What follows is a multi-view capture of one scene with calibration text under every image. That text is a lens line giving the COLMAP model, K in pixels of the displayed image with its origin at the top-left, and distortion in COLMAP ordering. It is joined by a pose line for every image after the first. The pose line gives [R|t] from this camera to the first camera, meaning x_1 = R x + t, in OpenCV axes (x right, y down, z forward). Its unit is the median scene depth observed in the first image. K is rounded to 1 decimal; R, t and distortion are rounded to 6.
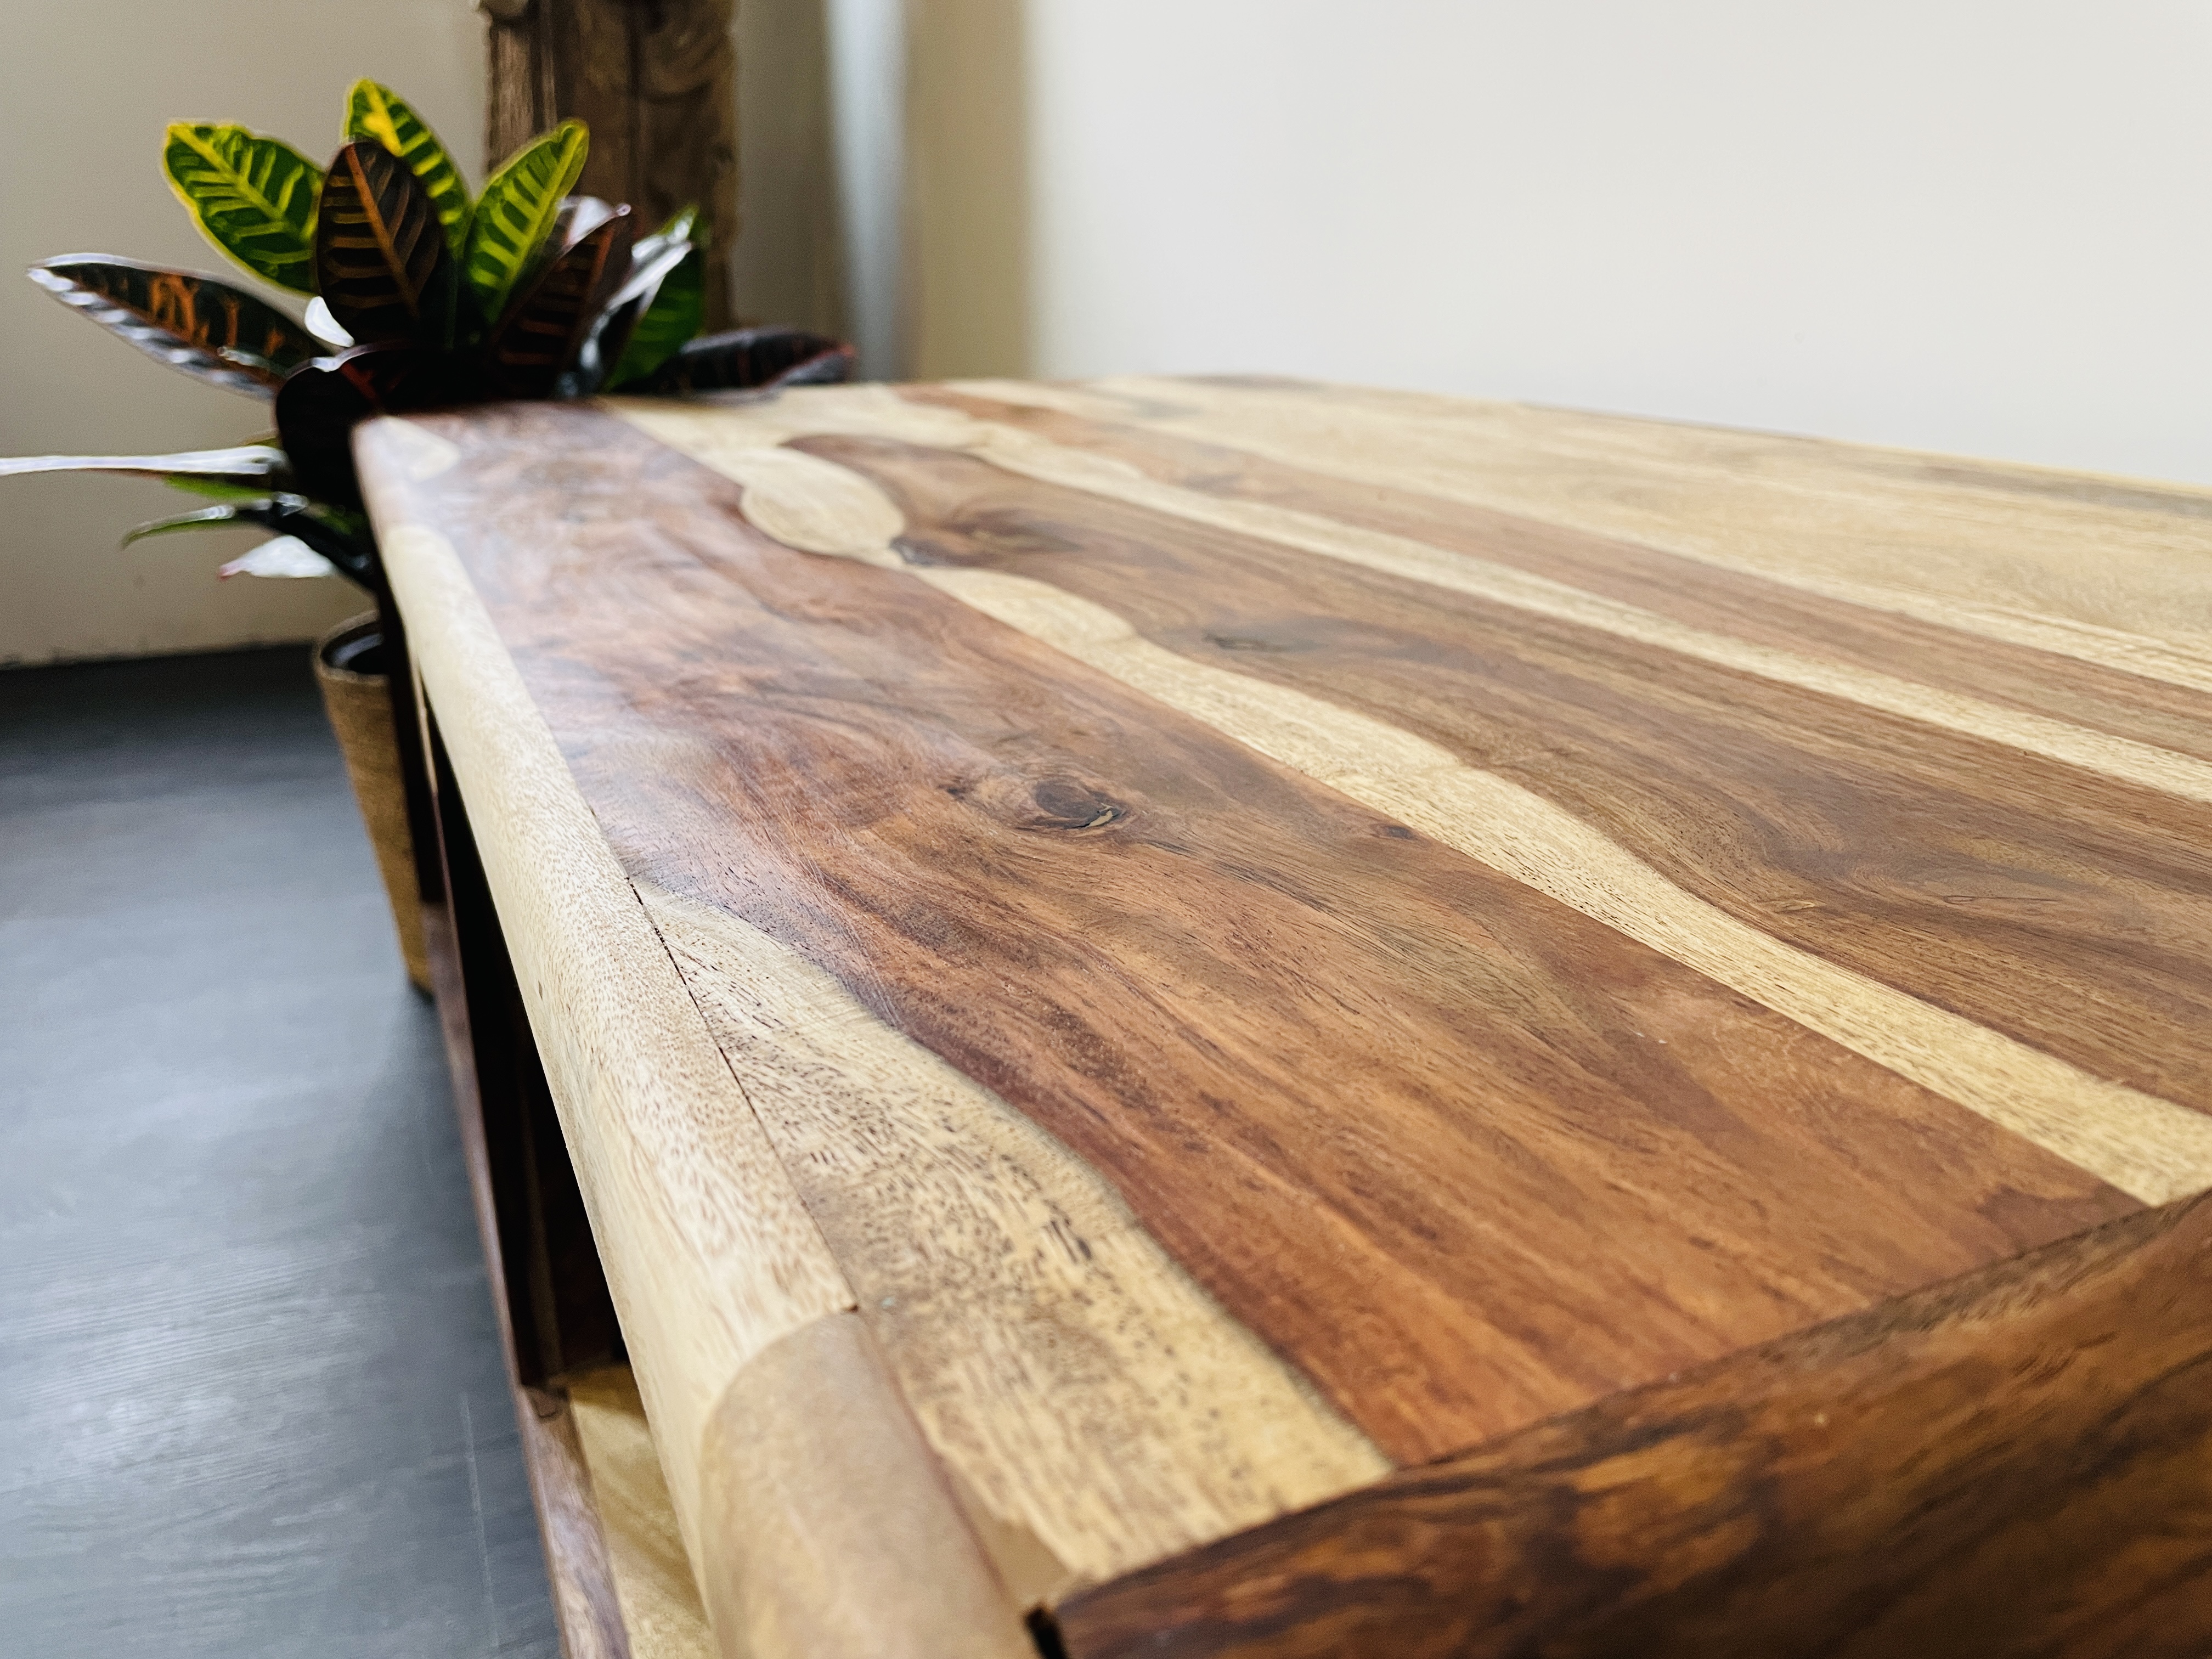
lens RADIAL K [[1681.3, 0, 1103.3], [0, 1681.3, 830.6], [0, 0, 1]] dist [0.081183, -0.113360]
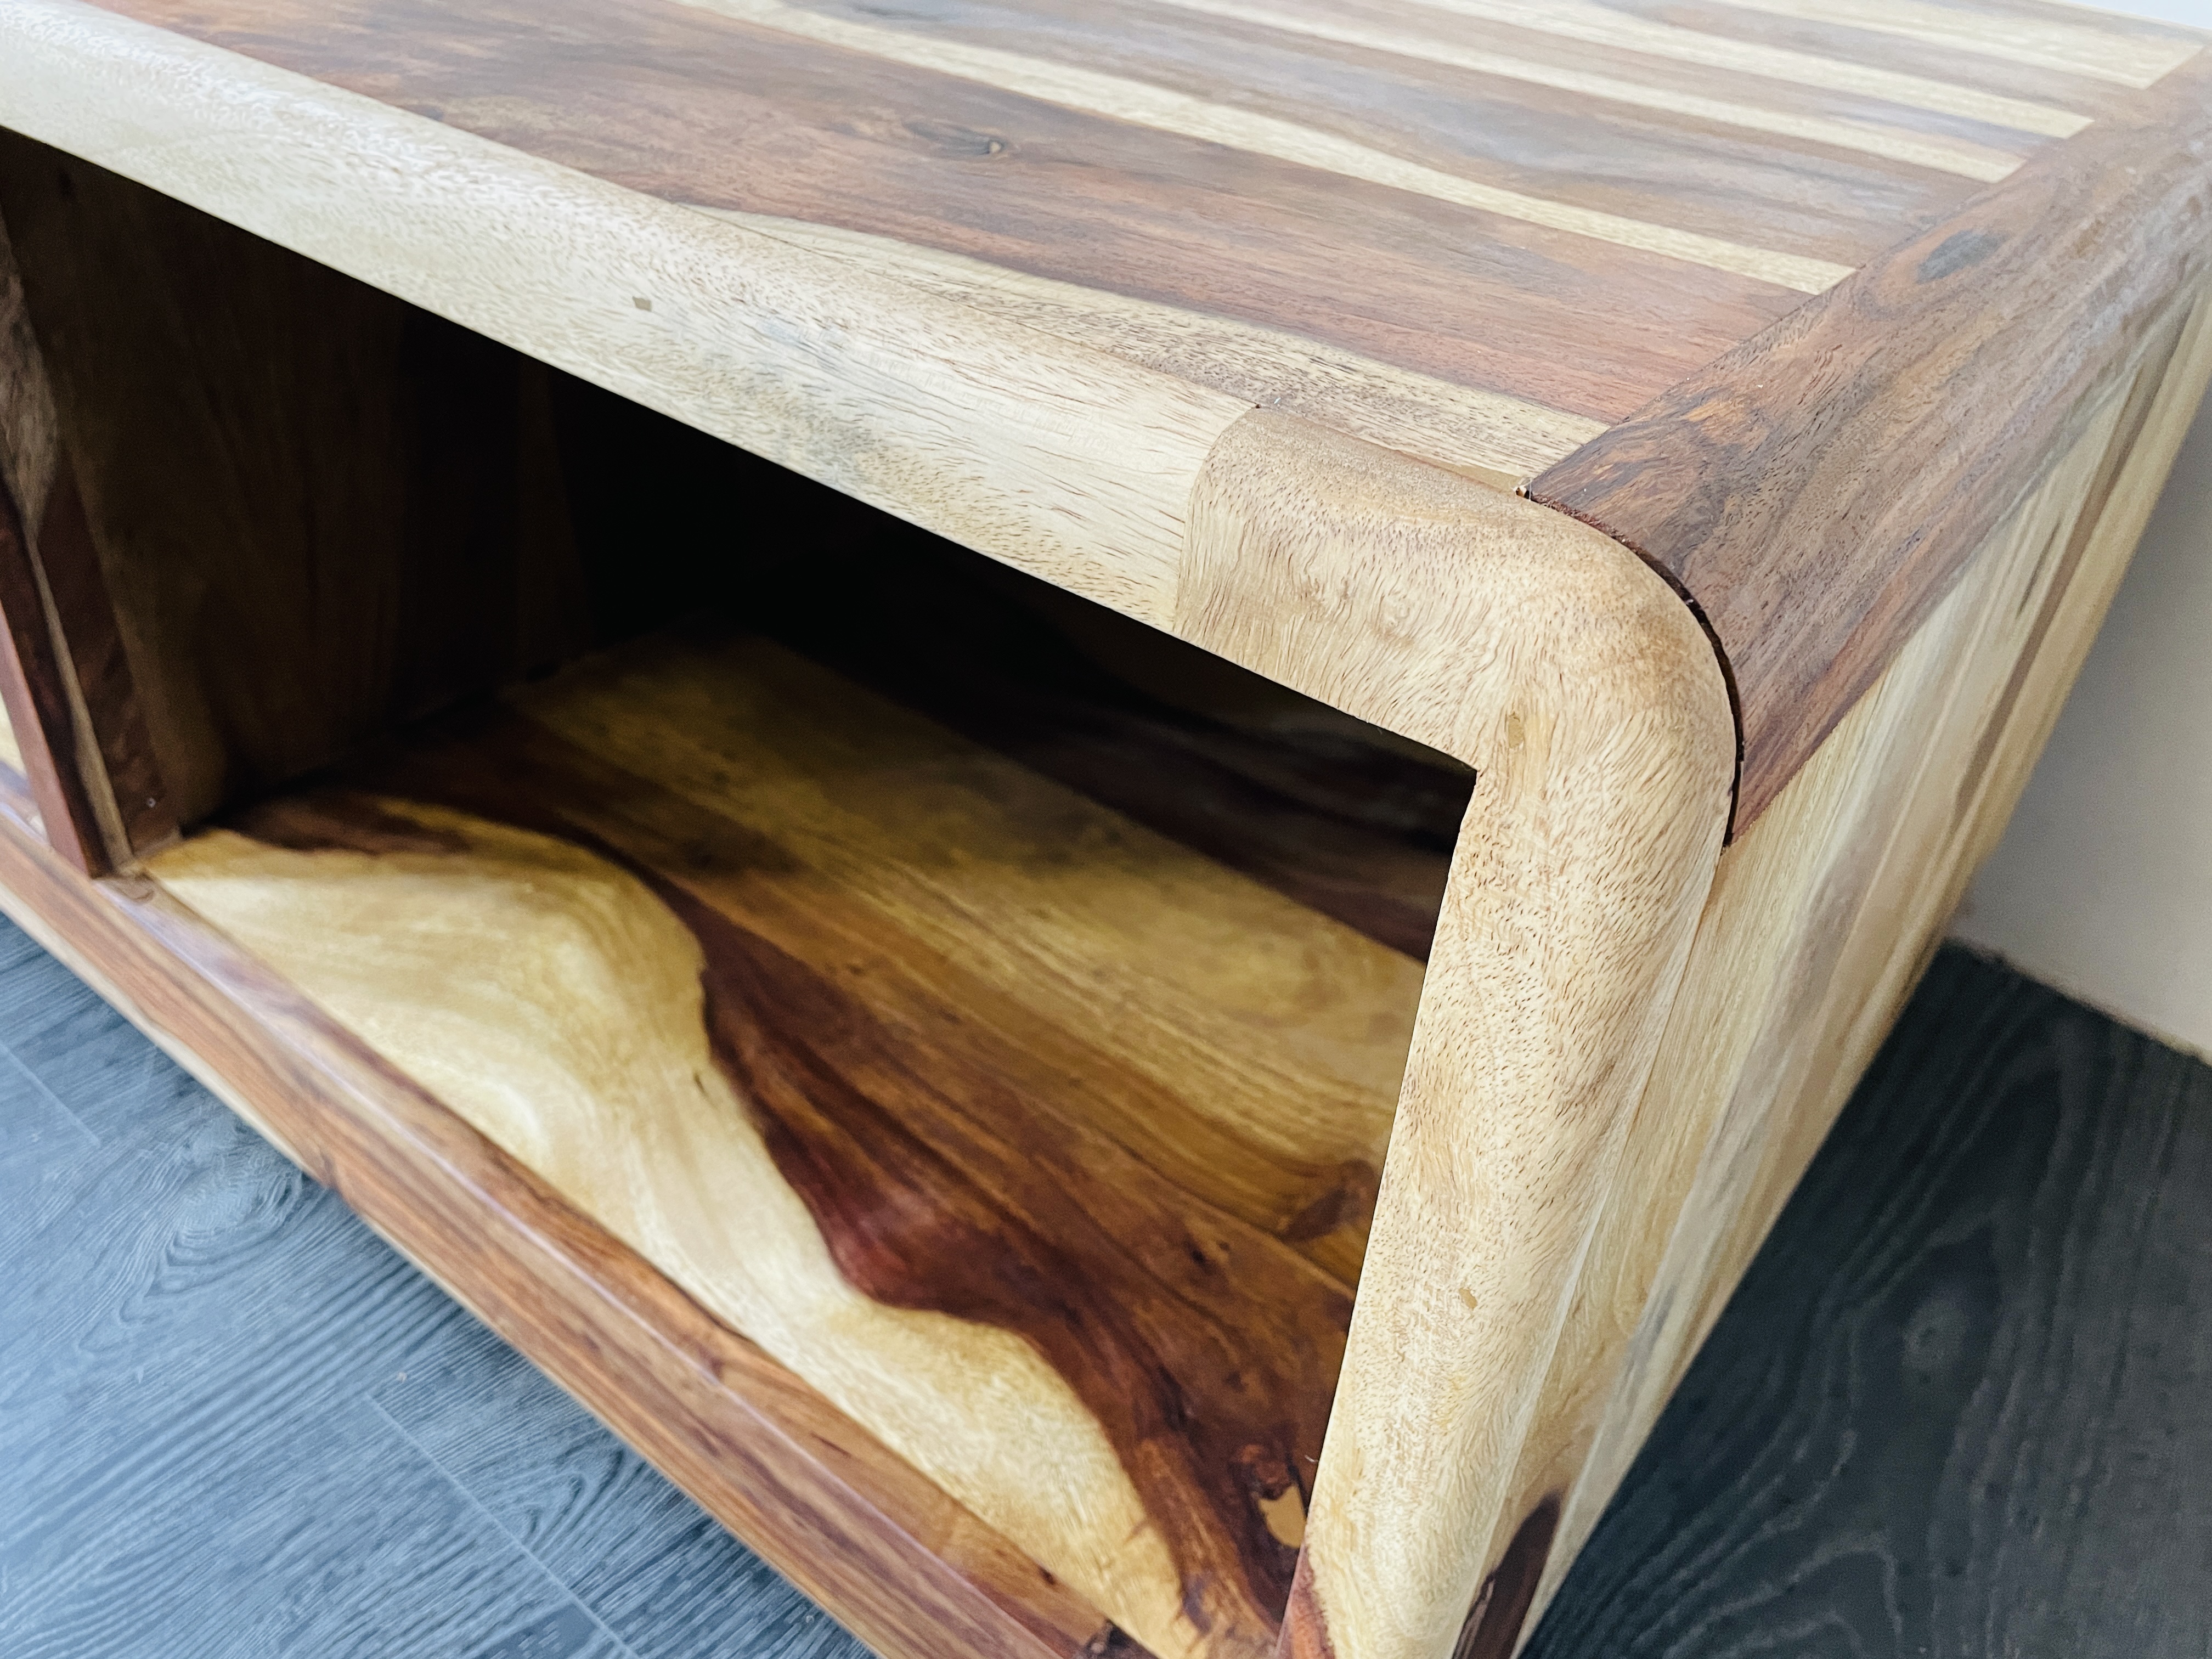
lens RADIAL K [[1681.3, 0, 1097.6], [0, 1681.3, 823.7], [0, 0, 1]] dist [0.081183, -0.113360]
pose [[0.886703, -0.198860, 0.417389, -1.005625], [0.067980, 0.949038, 0.307742, 0.157090], [-0.457315, -0.244501, 0.855033, -0.360856]]
